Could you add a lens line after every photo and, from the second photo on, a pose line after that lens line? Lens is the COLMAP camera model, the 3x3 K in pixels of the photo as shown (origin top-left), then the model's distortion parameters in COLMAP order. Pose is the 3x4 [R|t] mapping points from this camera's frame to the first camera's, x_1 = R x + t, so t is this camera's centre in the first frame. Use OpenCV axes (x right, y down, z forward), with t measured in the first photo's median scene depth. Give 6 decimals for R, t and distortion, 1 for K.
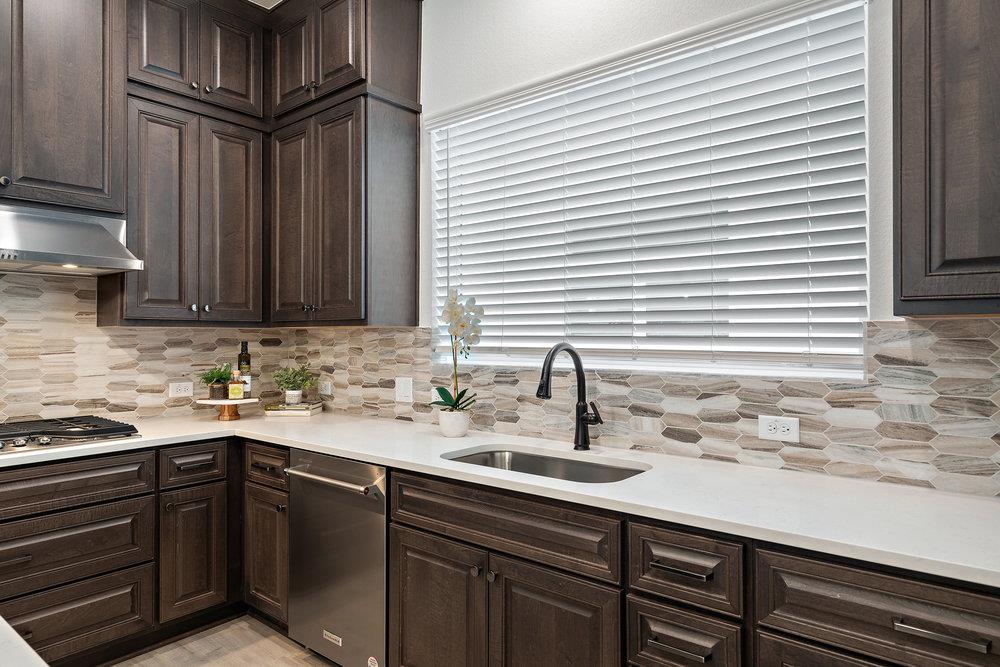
lens RADIAL K [[611.1, 0, 500.6], [0, 611.1, 328.5], [0, 0, 1]] dist [0.006374, 0.001455]
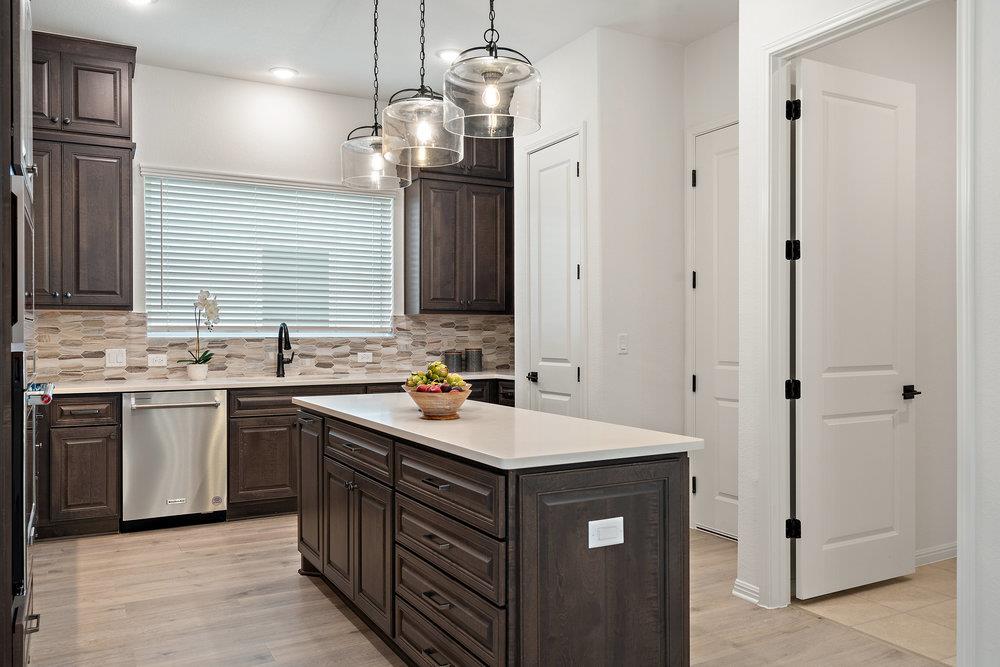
lens RADIAL K [[771.8, 0, 500.0], [0, 771.8, 333.5], [0, 0, 1]] dist [0.006928, 0.006374]
pose [[0.375599, -0.000146, 0.926782, -1.897756], [-0.011284, 0.999925, 0.004731, 0.037244], [-0.926714, -0.012235, 0.375569, -0.583213]]
